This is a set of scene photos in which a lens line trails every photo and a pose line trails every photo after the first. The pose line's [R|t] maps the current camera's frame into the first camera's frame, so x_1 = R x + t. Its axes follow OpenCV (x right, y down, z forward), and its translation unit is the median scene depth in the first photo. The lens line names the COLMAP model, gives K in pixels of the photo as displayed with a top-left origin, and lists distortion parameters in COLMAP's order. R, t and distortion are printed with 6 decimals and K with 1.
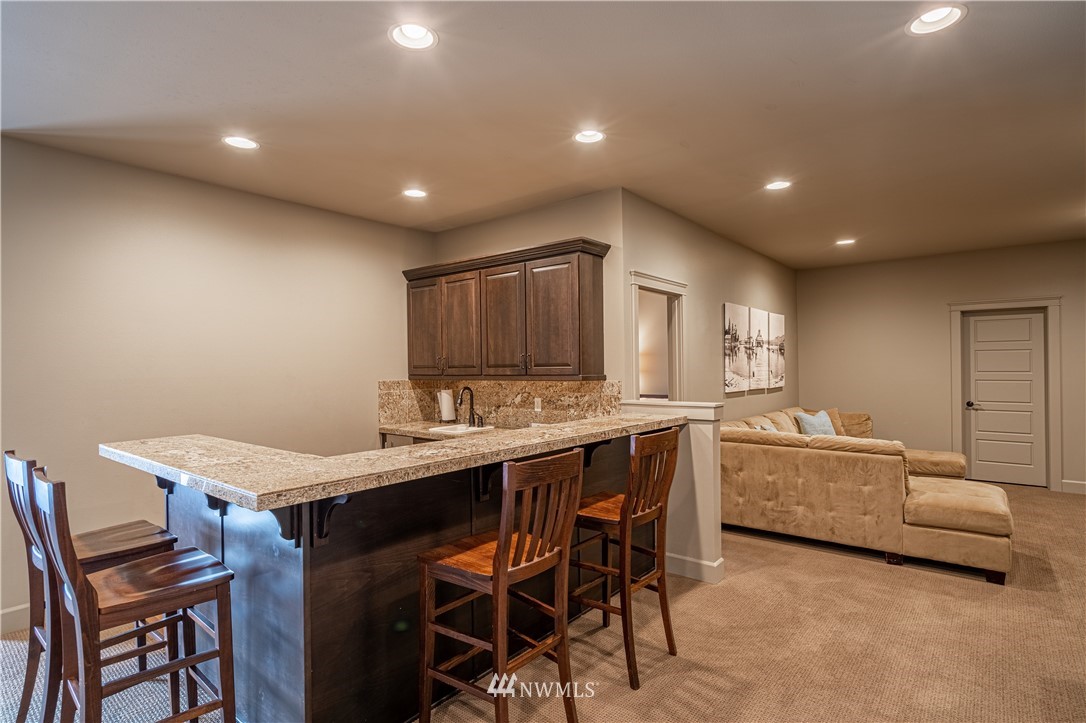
lens RADIAL K [[539.8, 0, 543.0], [0, 539.8, 361.5], [0, 0, 1]] dist [-0.001017, -0.000038]
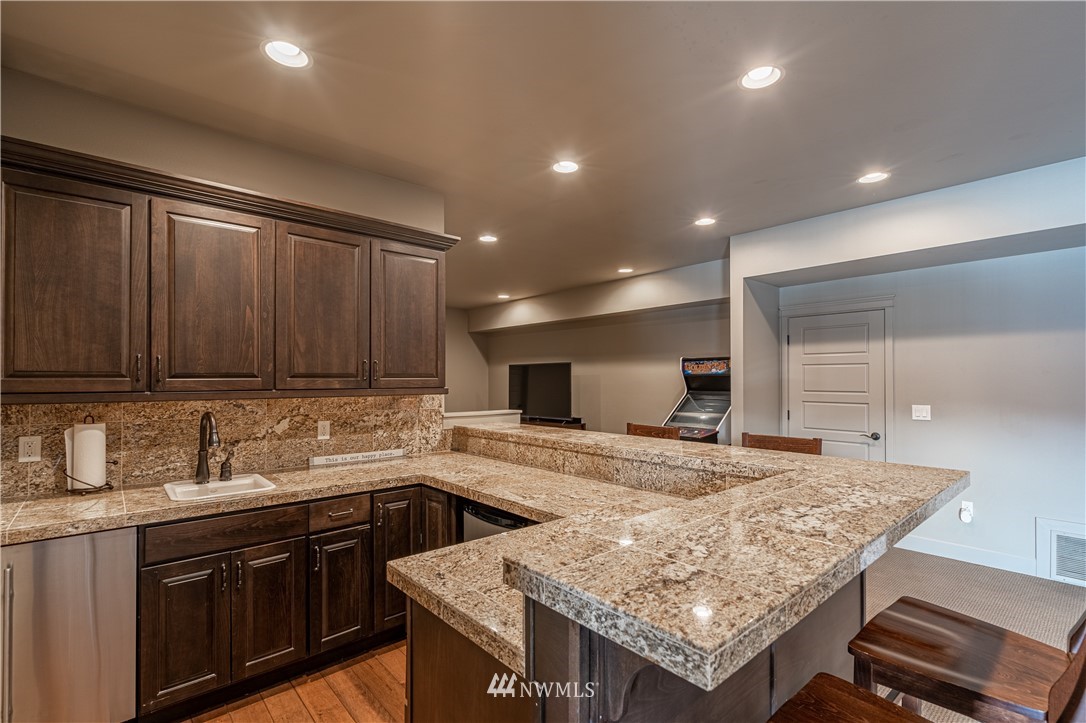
lens RADIAL K [[499.8, 0, 537.1], [0, 499.8, 365.1], [0, 0, 1]] dist [-0.002158, 0.000498]
pose [[0.162071, 0.034752, 0.986167, -0.644874], [-0.014086, 0.999359, -0.032902, 0.011578], [-0.986679, -0.008559, 0.162456, 0.637098]]
